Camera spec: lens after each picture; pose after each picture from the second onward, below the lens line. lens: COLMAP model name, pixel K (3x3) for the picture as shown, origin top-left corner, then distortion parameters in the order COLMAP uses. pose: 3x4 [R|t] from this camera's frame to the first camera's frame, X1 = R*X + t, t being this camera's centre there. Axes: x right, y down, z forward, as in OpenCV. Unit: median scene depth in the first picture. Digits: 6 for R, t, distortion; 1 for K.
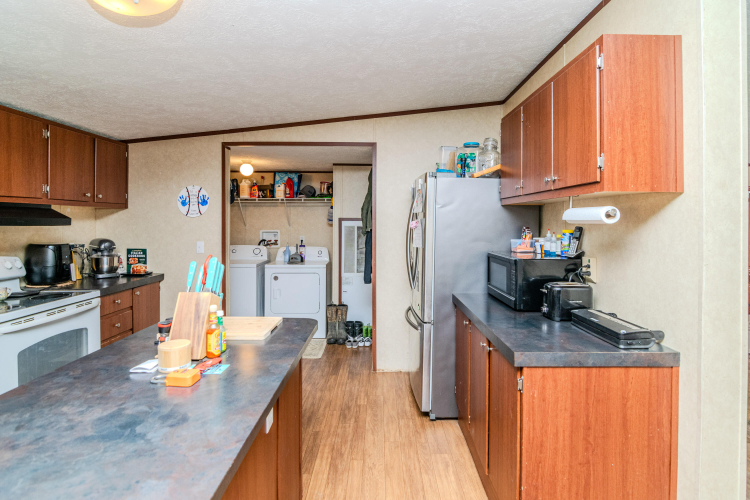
lens RADIAL K [[367.0, 0, 377.8], [0, 367.0, 218.7], [0, 0, 1]] dist [-0.006146, -0.007361]
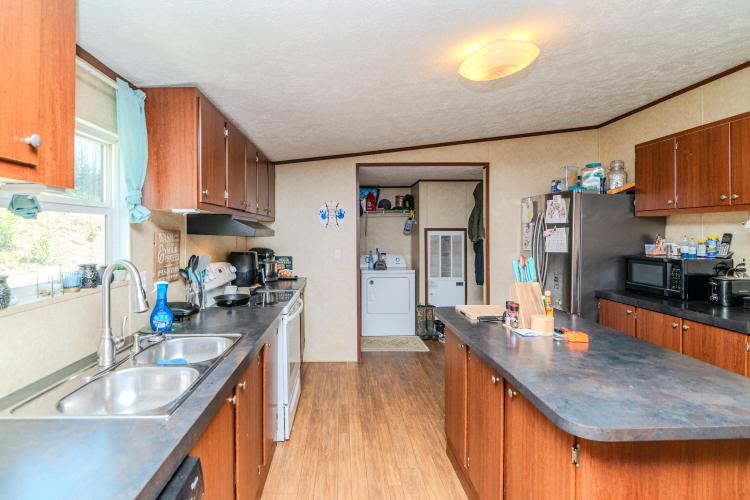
lens RADIAL K [[367.0, 0, 337.3], [0, 367.0, 233.6], [0, 0, 1]] dist [-0.006146, -0.007361]
pose [[0.999970, -0.007627, -0.001127, -0.513119], [0.007641, 0.999890, 0.012678, -0.003103], [0.001030, -0.012686, 0.999919, -0.162857]]
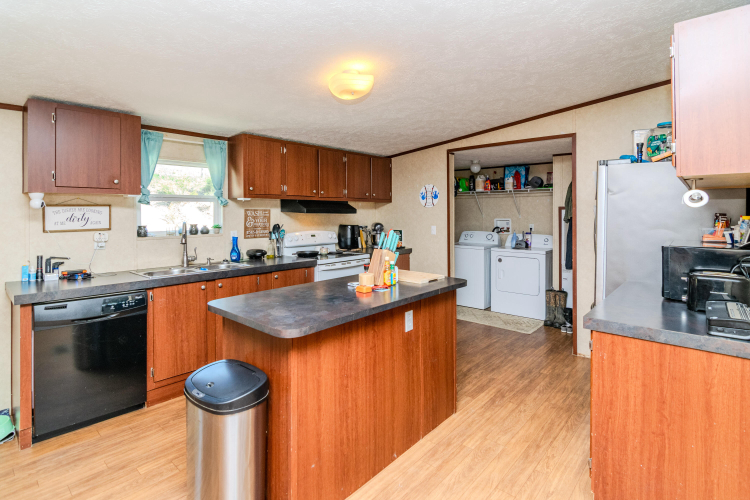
lens RADIAL K [[367.0, 0, 386.1], [0, 367.0, 209.4], [0, 0, 1]] dist [-0.006146, -0.007361]
pose [[0.753945, -0.009637, -0.656867, 0.280271], [0.009308, 0.999949, -0.003987, 0.006716], [0.656872, -0.003109, 0.753996, -0.131134]]
